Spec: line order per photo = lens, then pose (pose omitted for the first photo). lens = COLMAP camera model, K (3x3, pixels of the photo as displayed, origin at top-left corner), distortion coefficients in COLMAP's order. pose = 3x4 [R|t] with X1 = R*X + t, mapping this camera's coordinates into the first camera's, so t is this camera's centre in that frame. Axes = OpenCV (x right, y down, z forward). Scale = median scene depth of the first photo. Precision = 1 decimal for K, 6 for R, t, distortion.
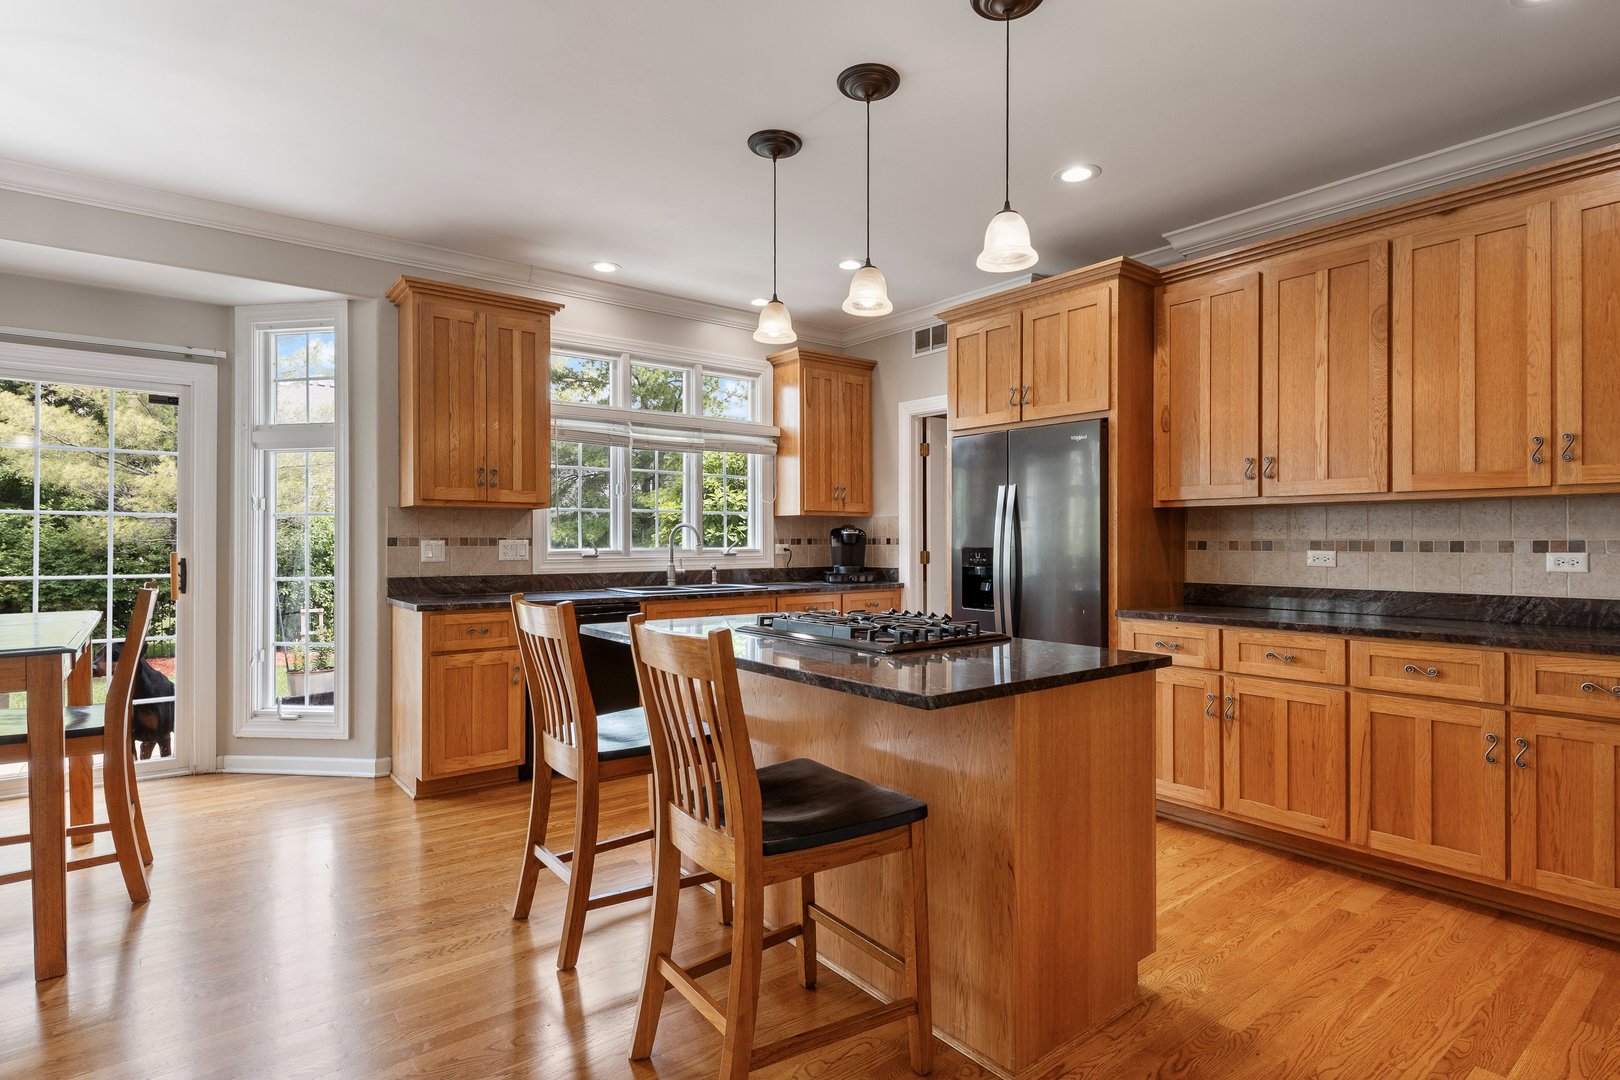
lens RADIAL K [[815.0, 0, 817.5], [0, 815.0, 538.9], [0, 0, 1]] dist [0.002074, -0.000492]
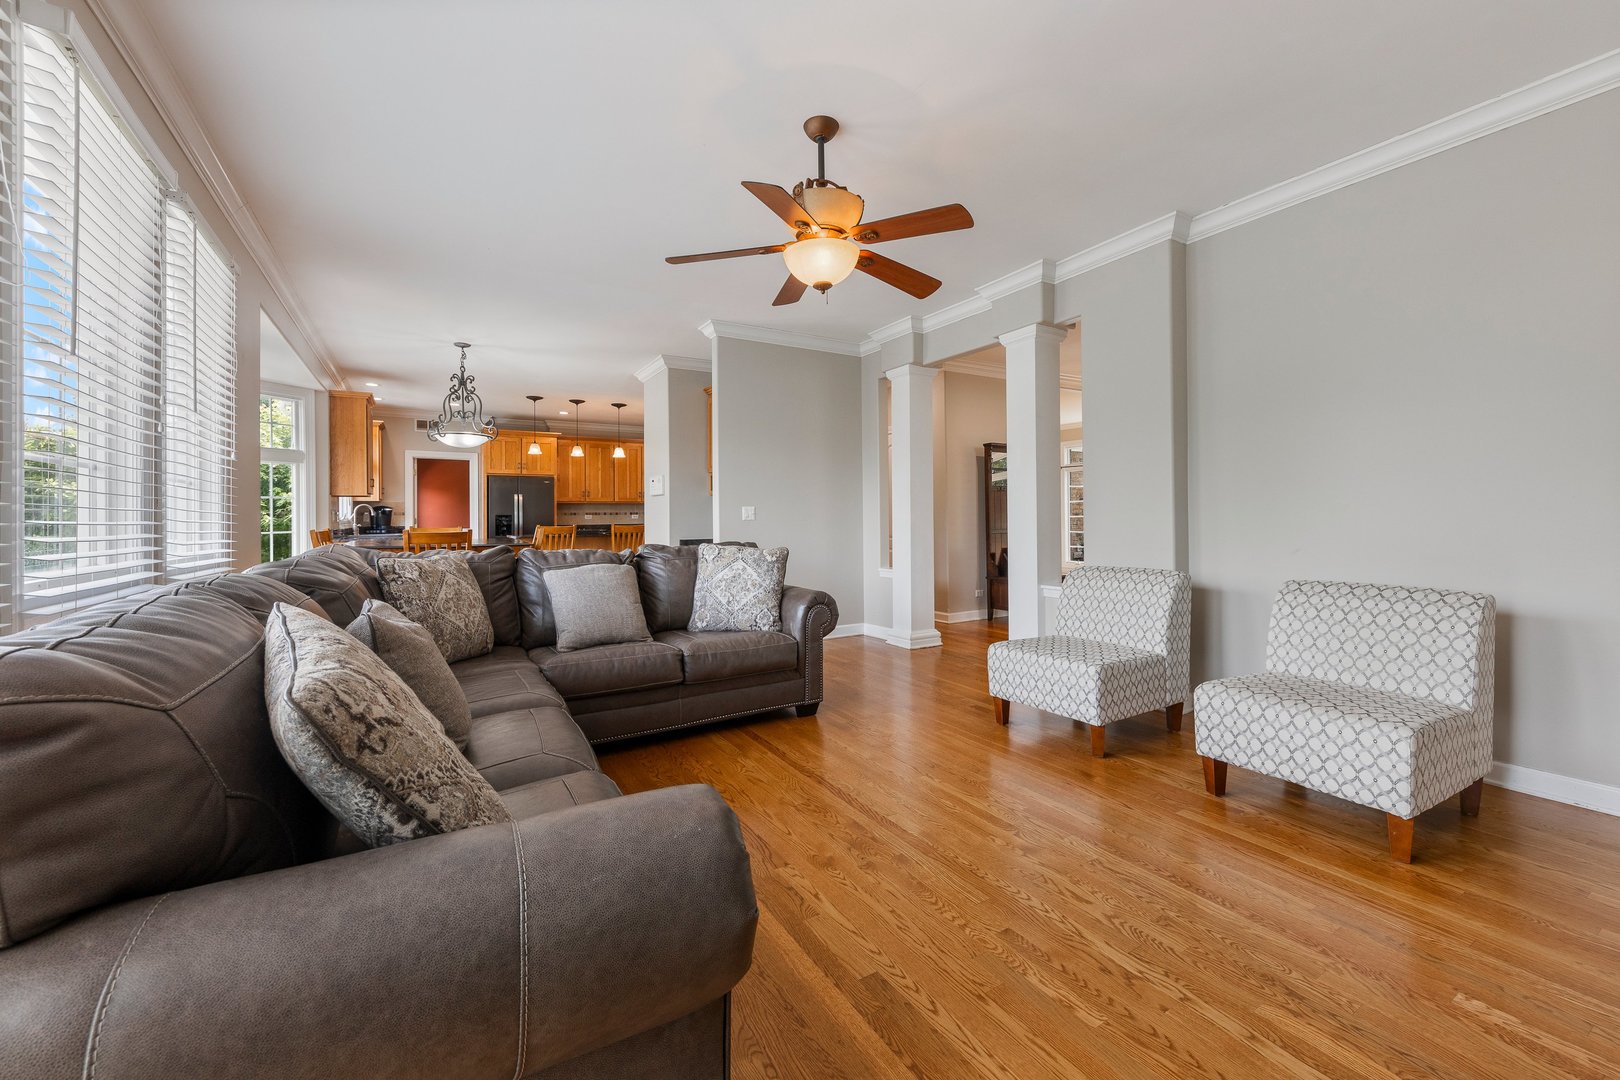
lens RADIAL K [[639.1, 0, 811.5], [0, 639.1, 532.9], [0, 0, 1]] dist [0.002247, 0.000036]
pose [[0.124775, -0.027972, 0.991791, -1.976575], [0.006605, 0.999604, 0.027361, 0.019827], [-0.992163, 0.003137, 0.124910, -0.385426]]
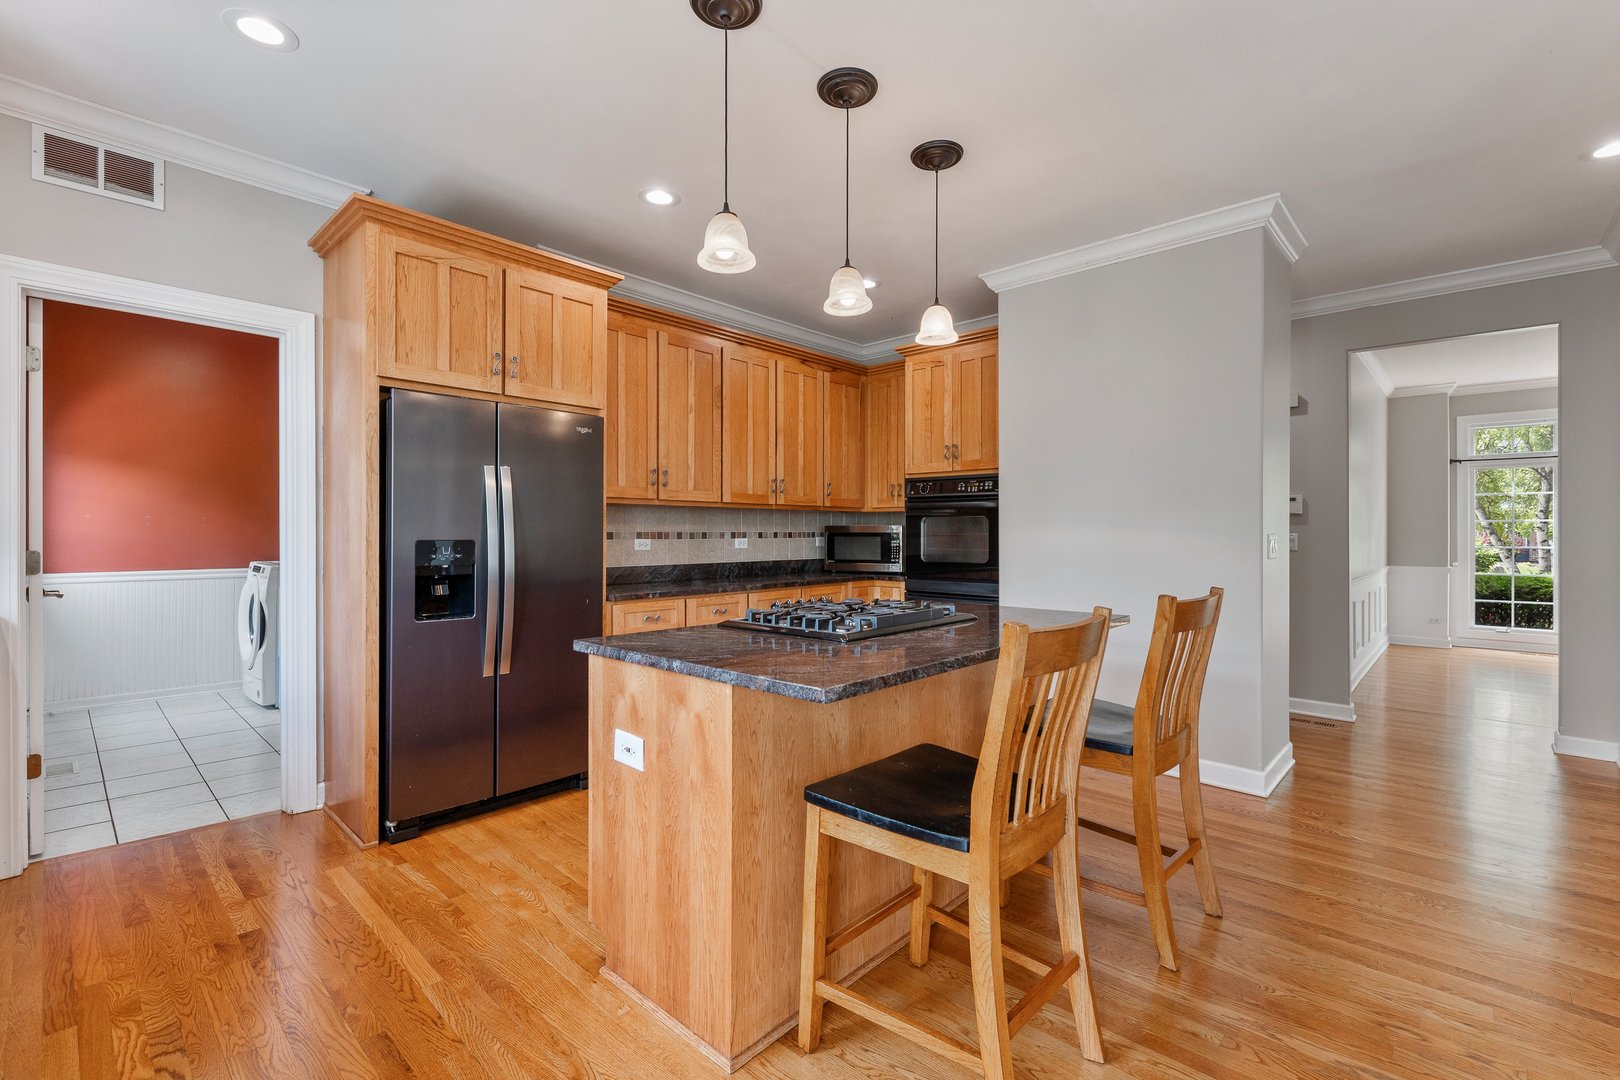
lens RADIAL K [[707.1, 0, 811.6], [0, 707.1, 532.6], [0, 0, 1]] dist [-0.000189, -0.000521]
pose [[-0.150902, -0.001186, 0.988548, -0.533447], [-0.003284, 0.999994, 0.000698, 0.001301], [-0.988543, -0.003141, -0.150906, 0.769941]]
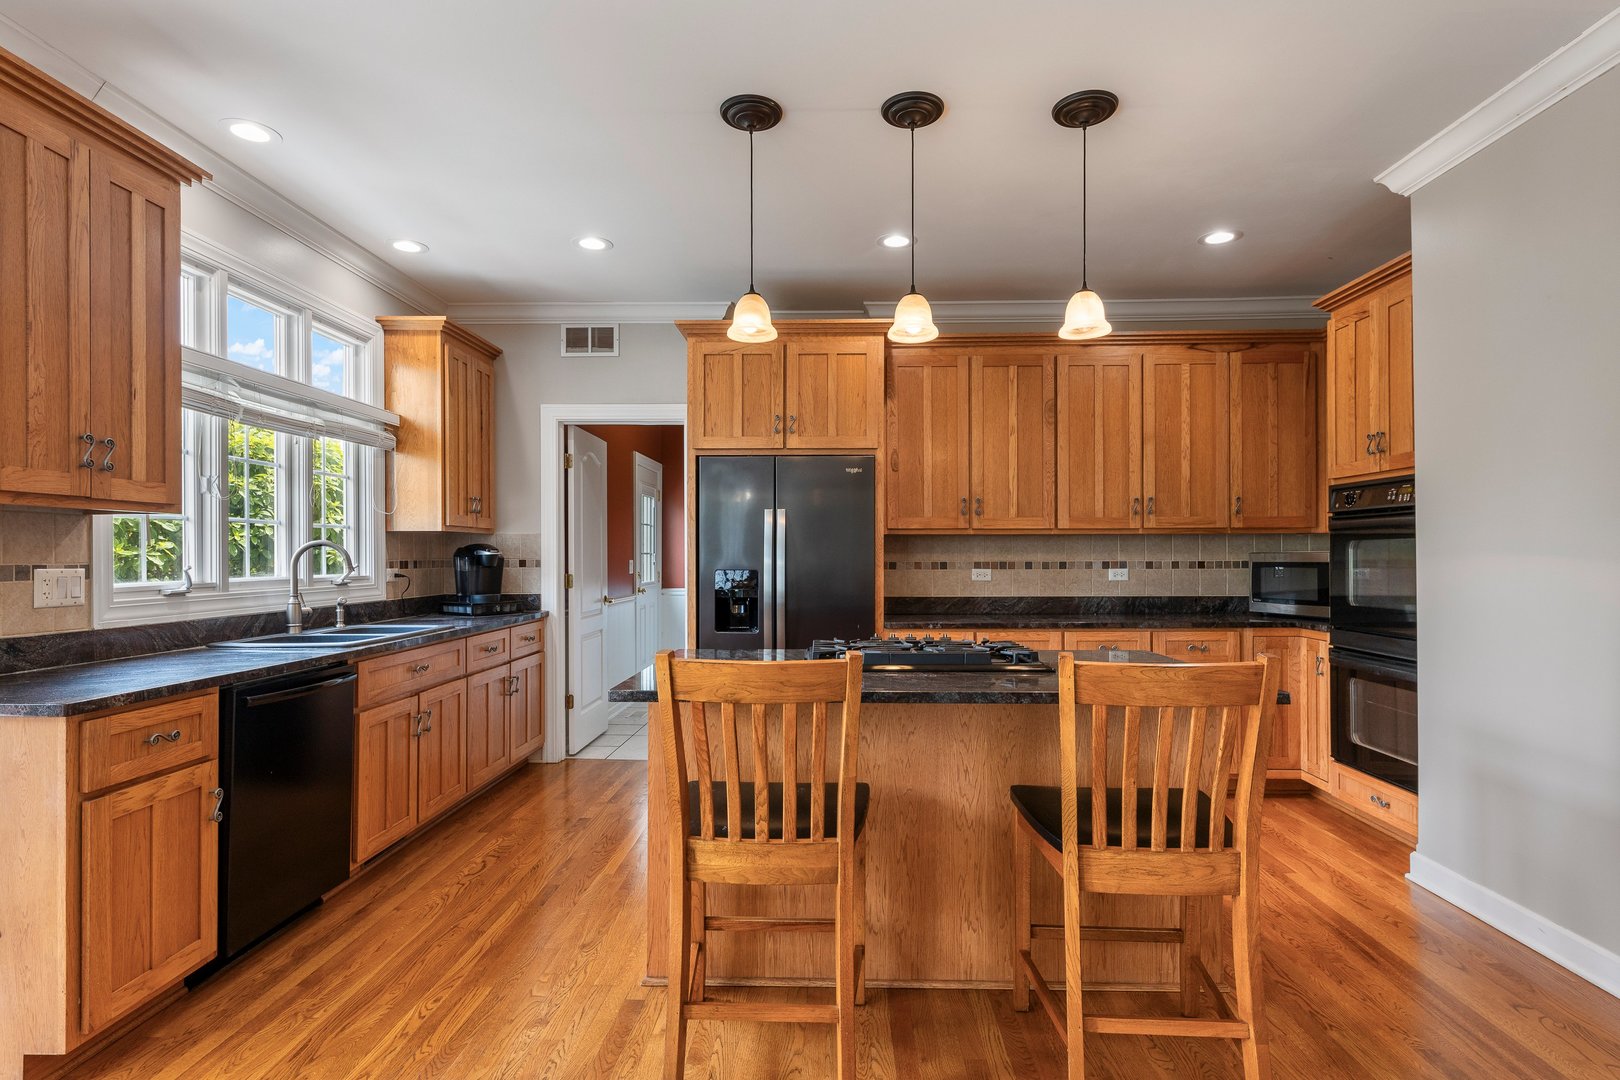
lens RADIAL K [[817.0, 0, 815.1], [0, 817.0, 552.2], [0, 0, 1]] dist [0.004505, -0.000529]
pose [[0.644692, 0.001516, 0.764441, -0.512184], [0.000824, 0.999996, -0.002679, -0.008649], [-0.764442, 0.002357, 0.644689, 0.289350]]
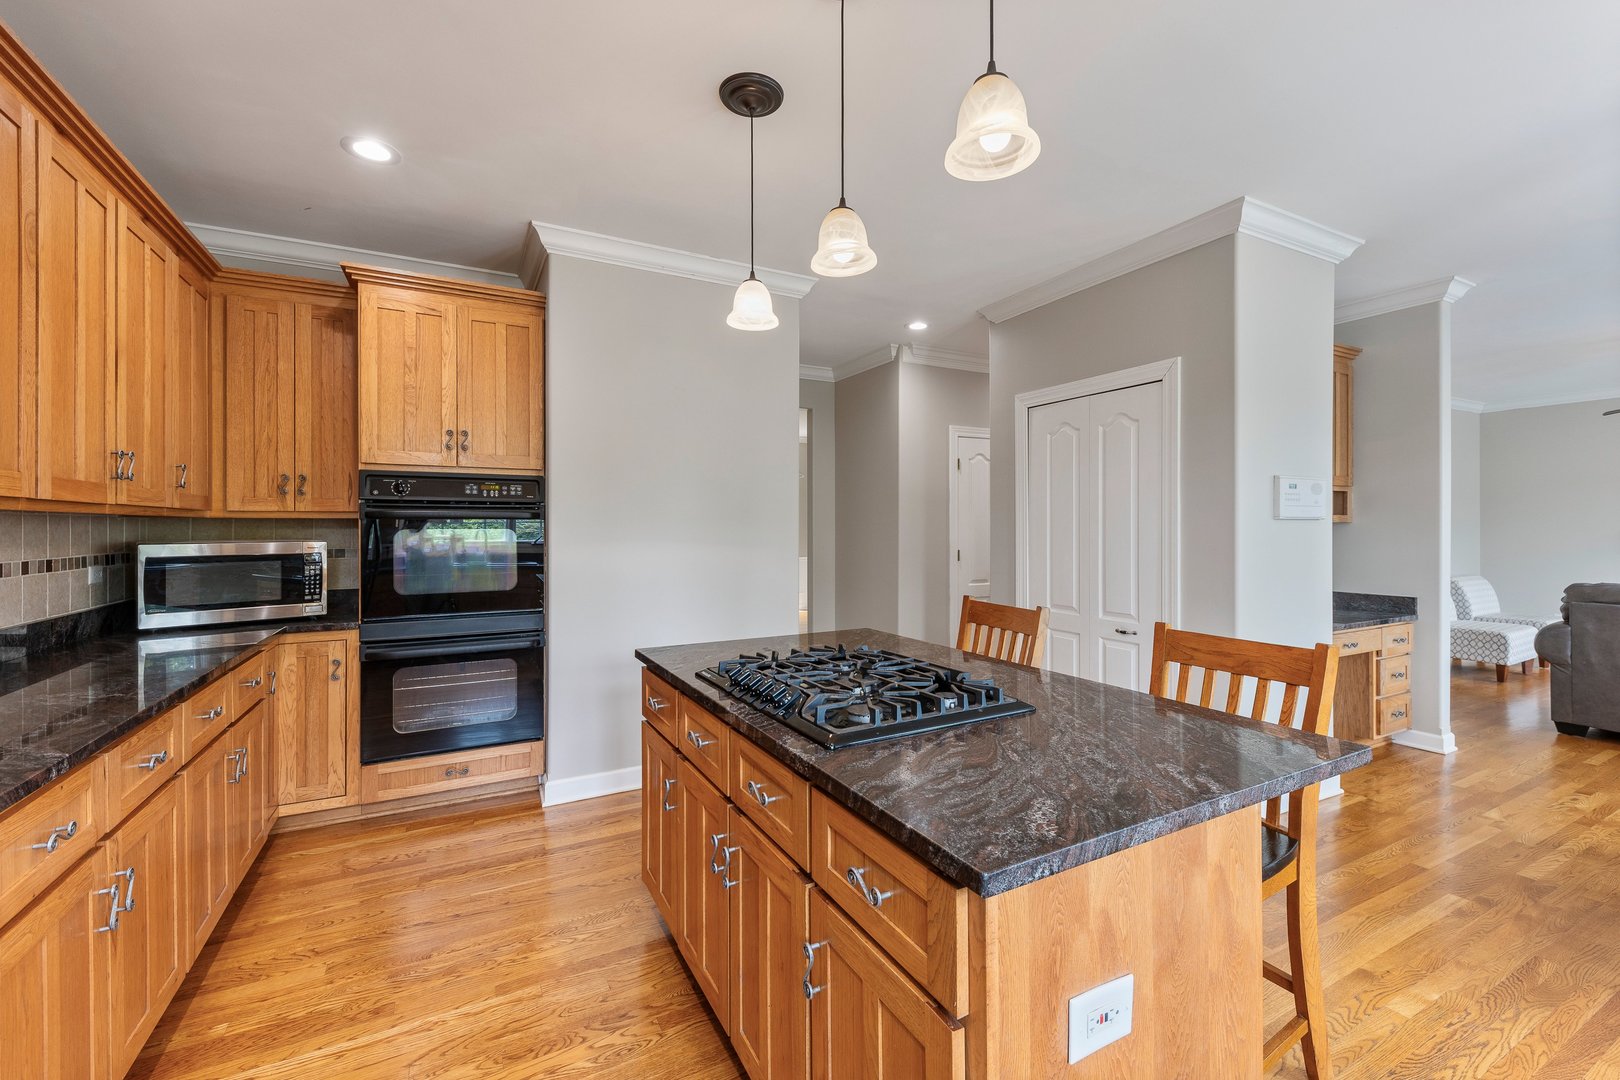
lens RADIAL K [[672.5, 0, 812.3], [0, 672.5, 522.2], [0, 0, 1]] dist [0.002865, 0.000116]
pose [[-0.982061, 0.005312, 0.188489, -0.018150], [0.003291, 0.999934, -0.011033, -0.021897], [-0.188535, -0.010215, -0.982013, 1.056096]]
